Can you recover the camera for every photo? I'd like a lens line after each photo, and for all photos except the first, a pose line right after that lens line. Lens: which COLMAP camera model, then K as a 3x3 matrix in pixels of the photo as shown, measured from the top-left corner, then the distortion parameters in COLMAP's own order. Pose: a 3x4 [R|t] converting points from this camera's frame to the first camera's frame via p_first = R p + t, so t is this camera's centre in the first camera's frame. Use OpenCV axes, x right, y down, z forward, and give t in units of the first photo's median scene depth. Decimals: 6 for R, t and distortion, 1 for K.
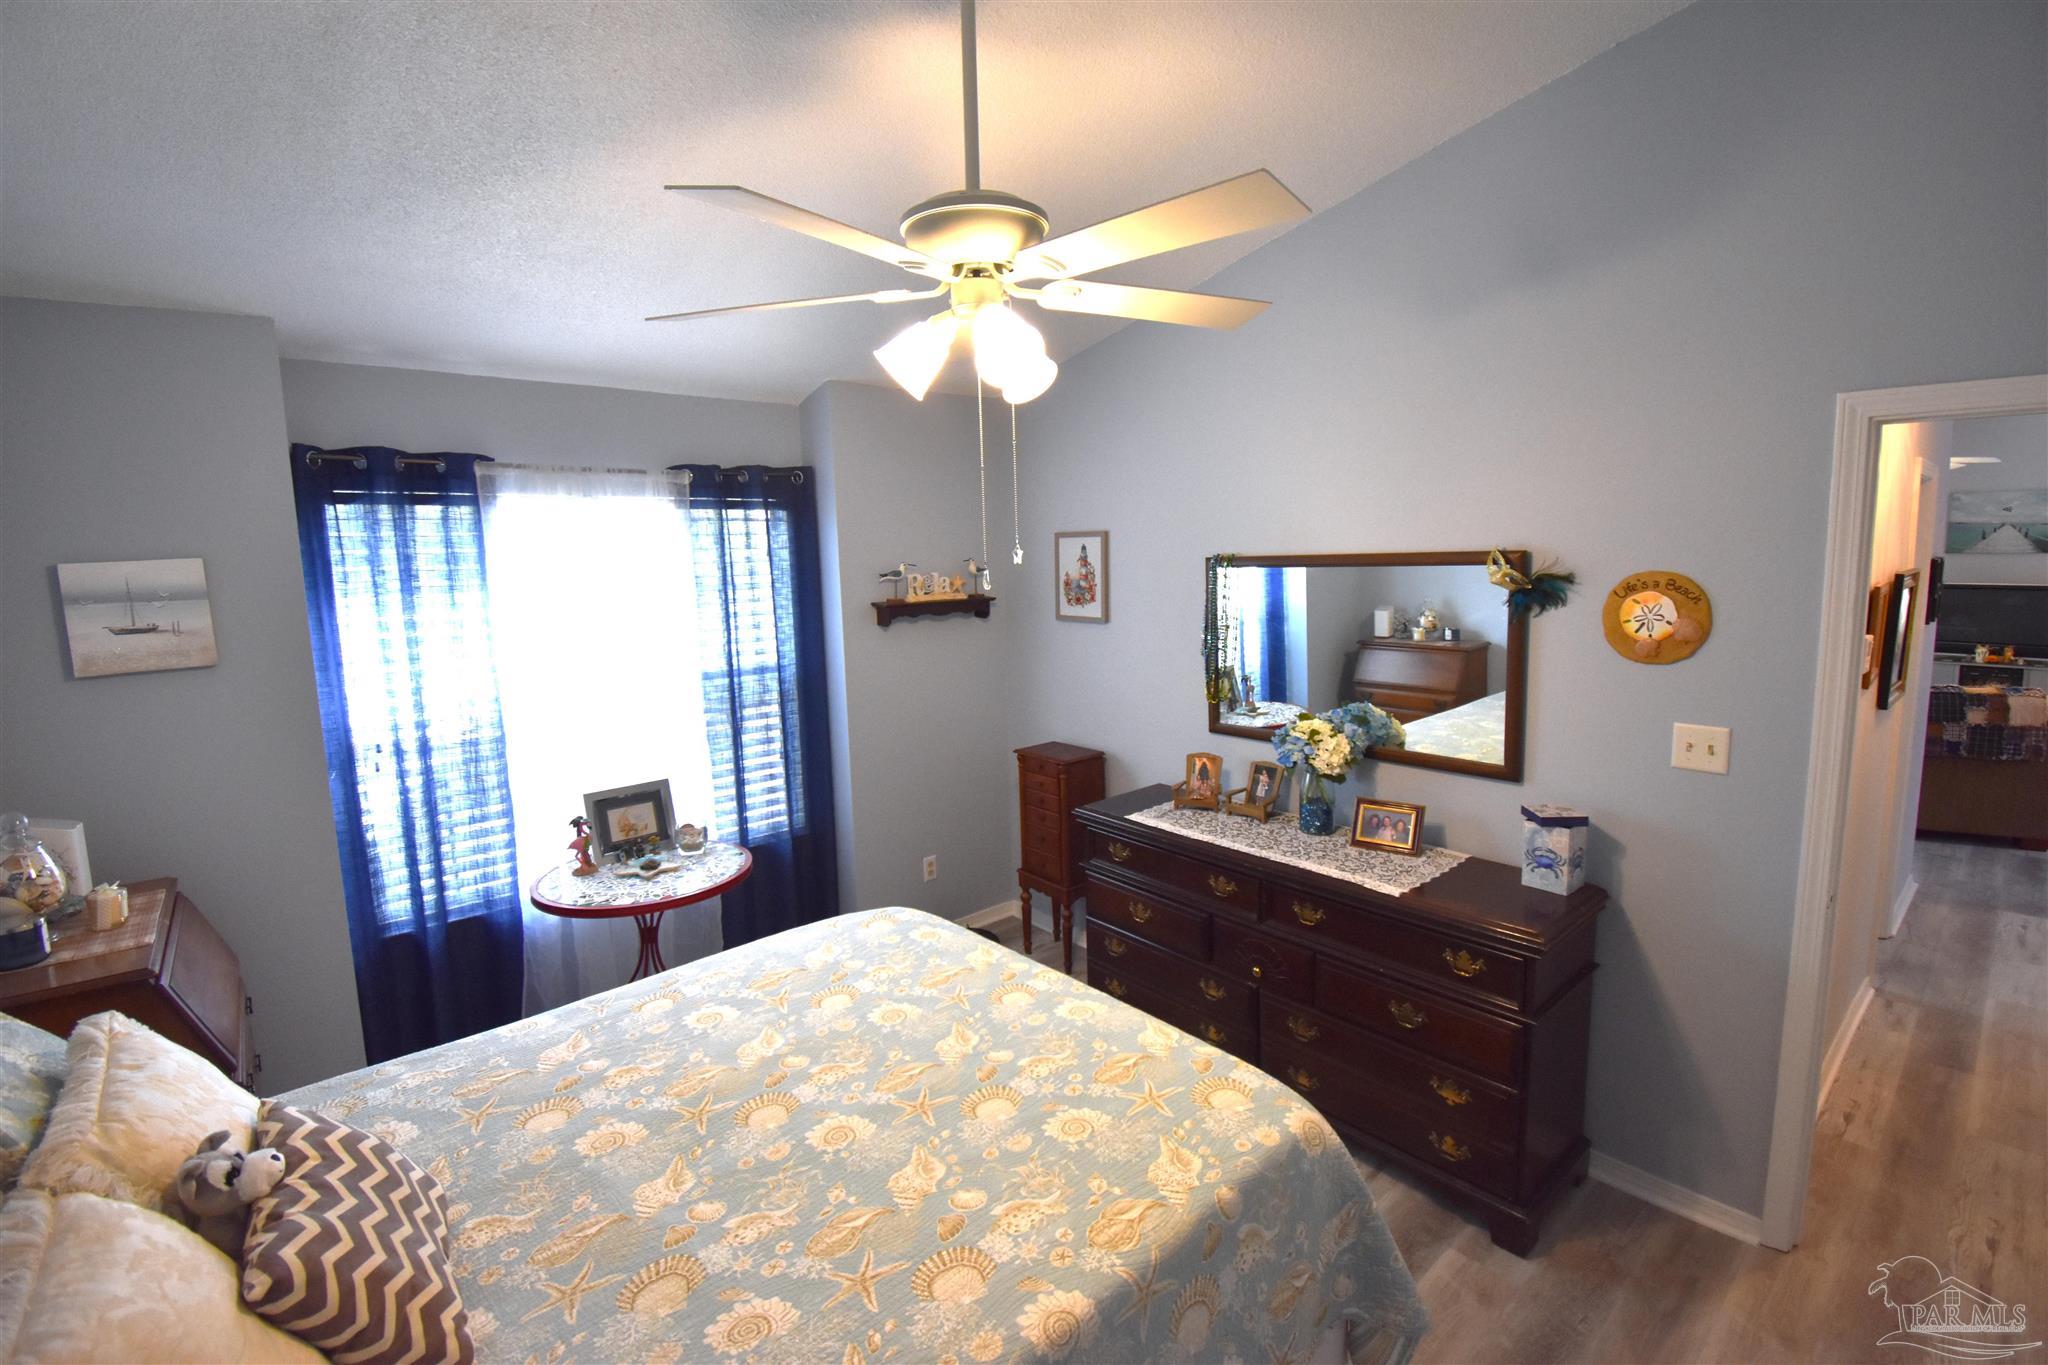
lens RADIAL K [[945.7, 0, 1026.5], [0, 945.7, 673.1], [0, 0, 1]] dist [-0.030759, -0.000763]
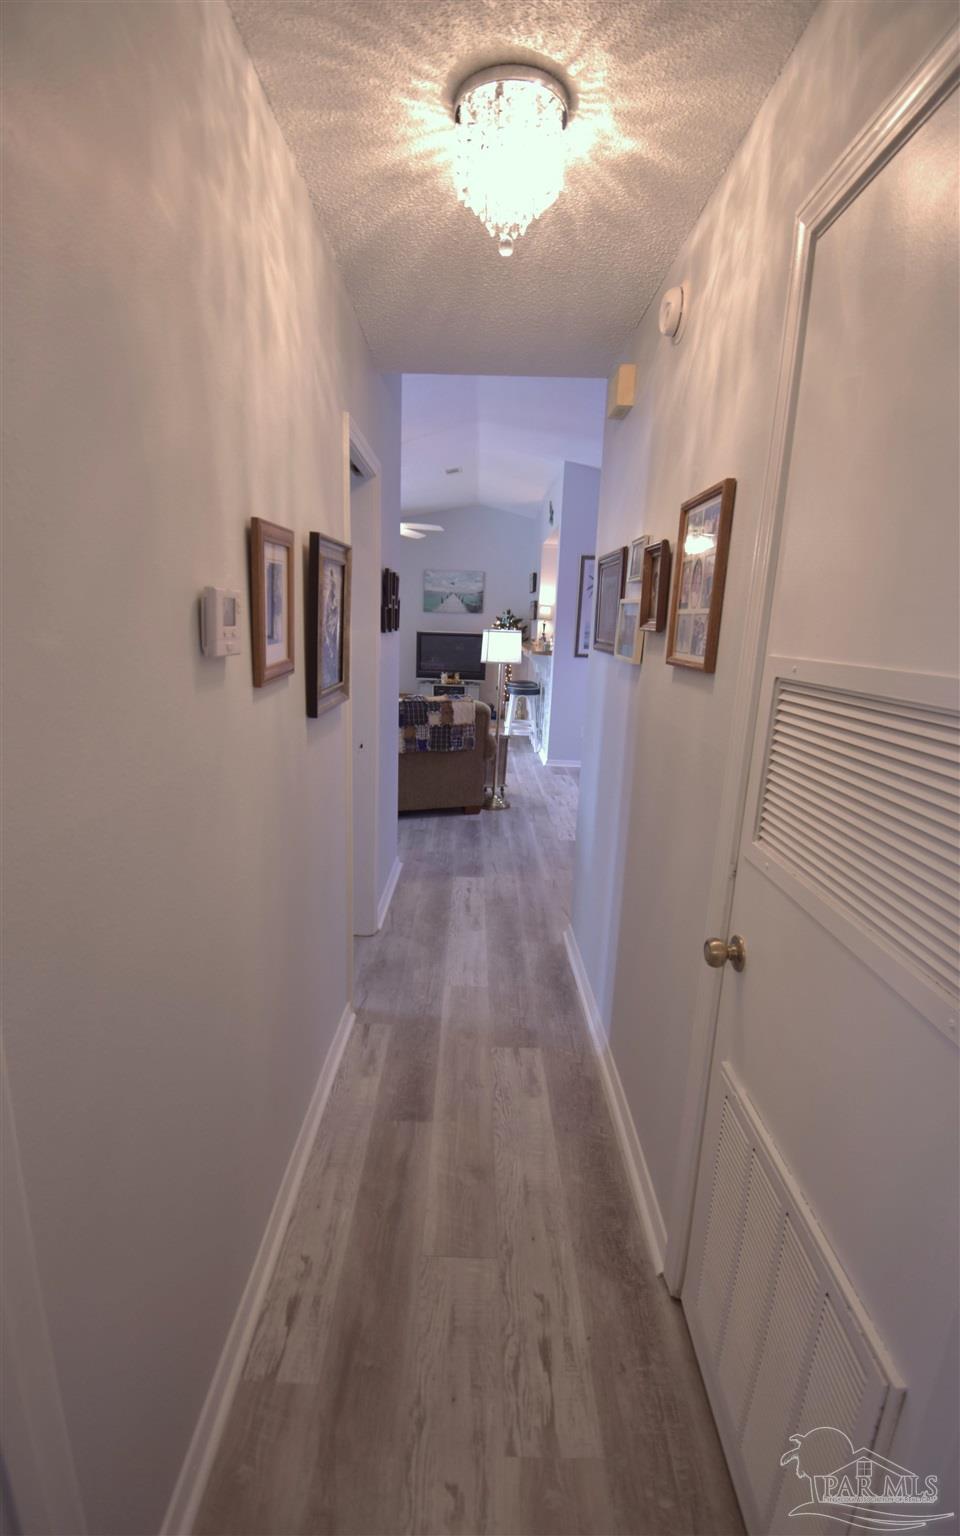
lens RADIAL K [[672.3, 0, 478.7], [0, 672.3, 766.8], [0, 0, 1]] dist [0.000006, -0.000003]
pose [[0.662404, -0.106090, 0.741597, 0.412070], [0.041032, 0.993574, 0.105487, 0.019047], [-0.748022, -0.039446, 0.662501, 0.359356]]
